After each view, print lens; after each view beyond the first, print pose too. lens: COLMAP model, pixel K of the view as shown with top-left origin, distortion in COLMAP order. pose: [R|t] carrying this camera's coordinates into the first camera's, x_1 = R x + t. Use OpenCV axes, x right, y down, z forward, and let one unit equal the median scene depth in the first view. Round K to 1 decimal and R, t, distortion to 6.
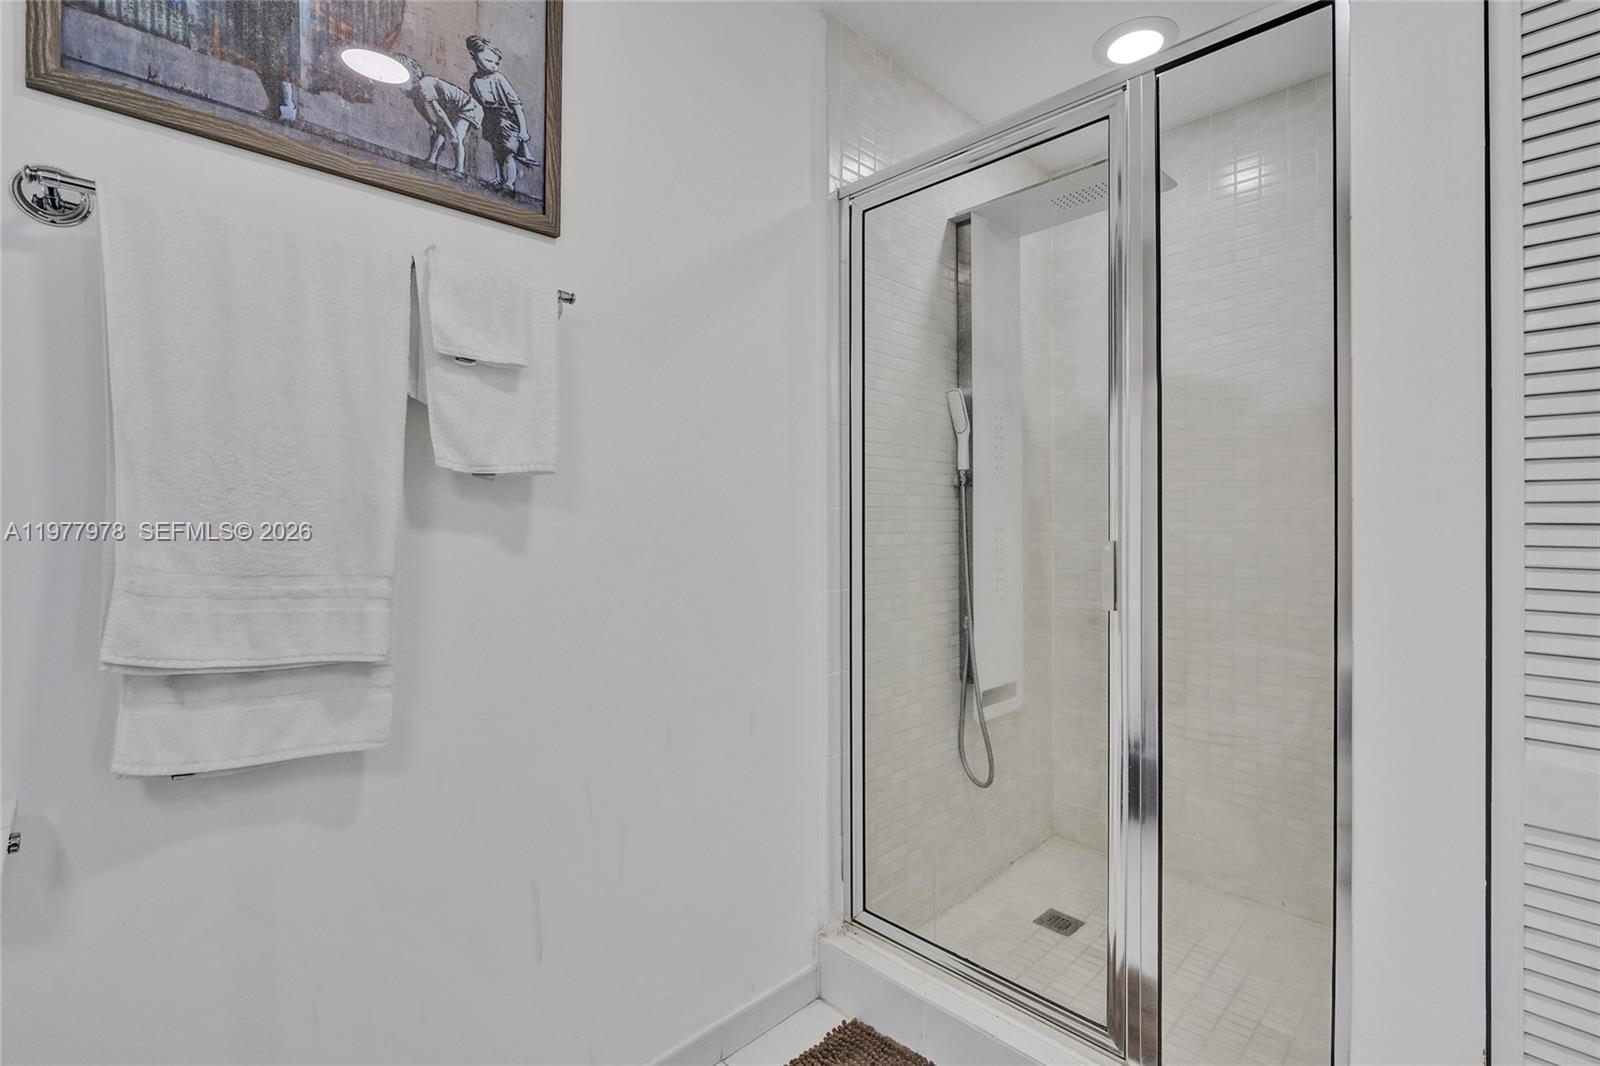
lens RADIAL K [[741.4, 0, 801.2], [0, 741.4, 531.8], [0, 0, 1]] dist [-0.011791, -0.000380]
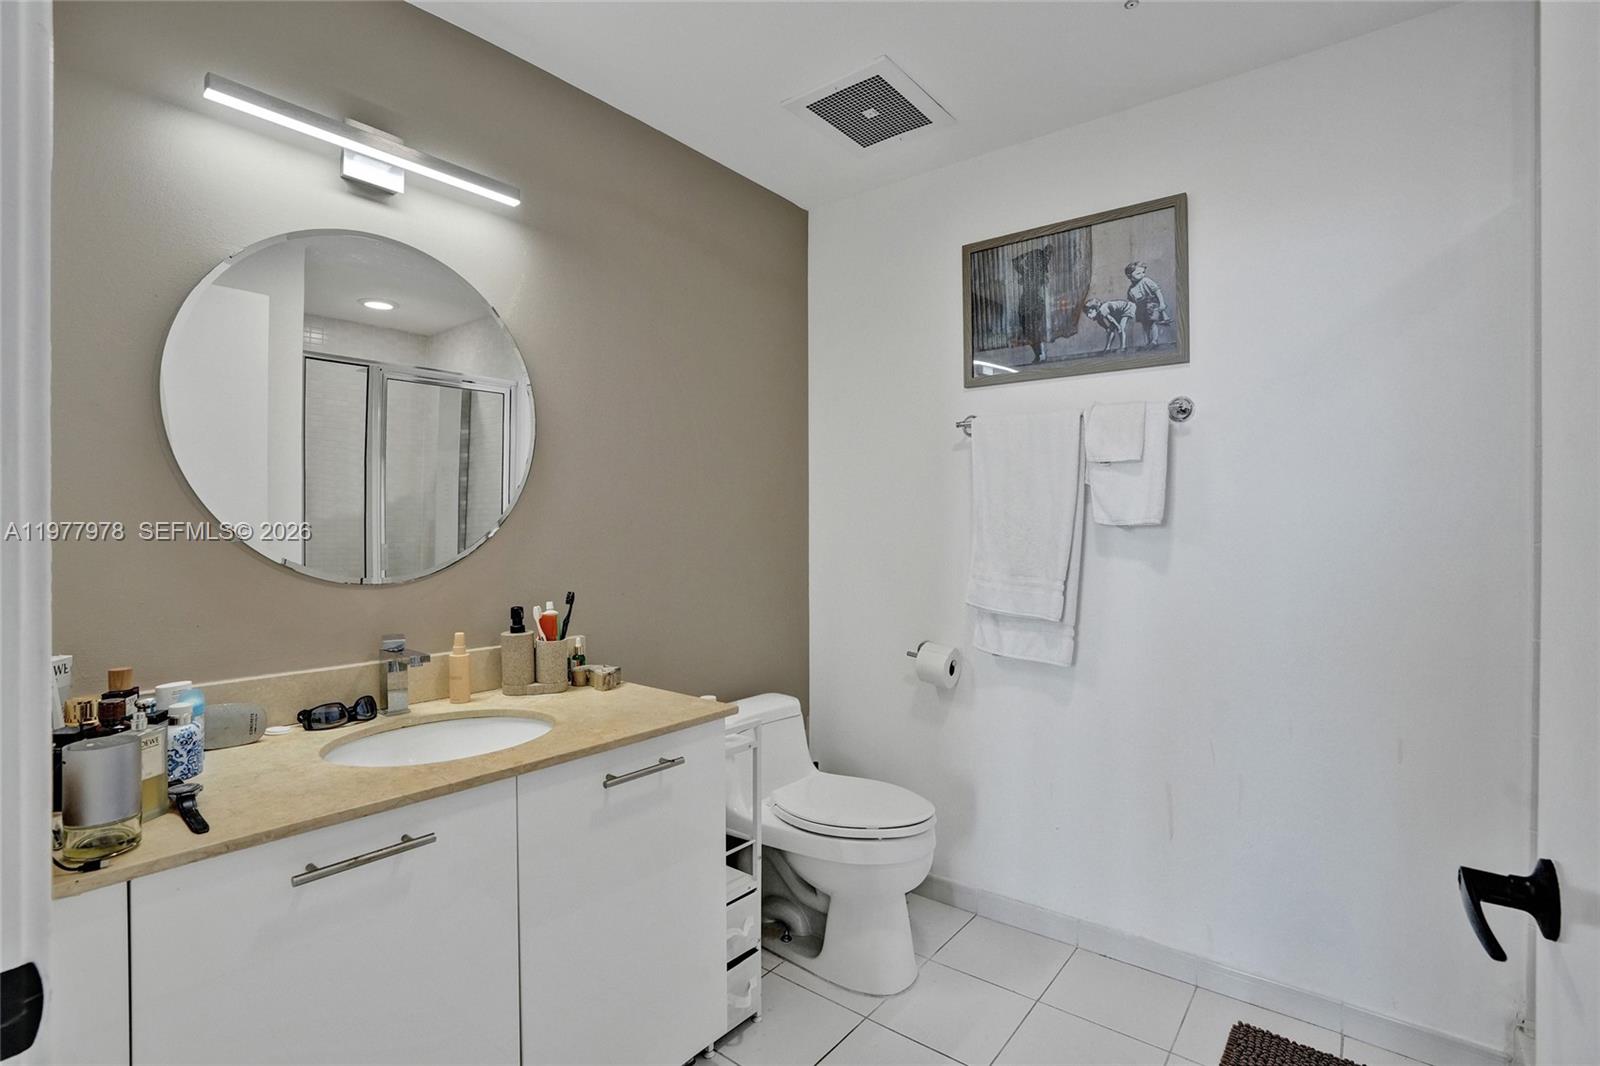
lens RADIAL K [[741.4, 0, 801.4], [0, 741.4, 530.8], [0, 0, 1]] dist [-0.011791, -0.000380]
pose [[0.121766, 0.000392, -0.992559, 1.180253], [-0.006617, 0.999978, -0.000416, -0.057940], [0.992537, 0.006618, 0.121766, 0.050528]]
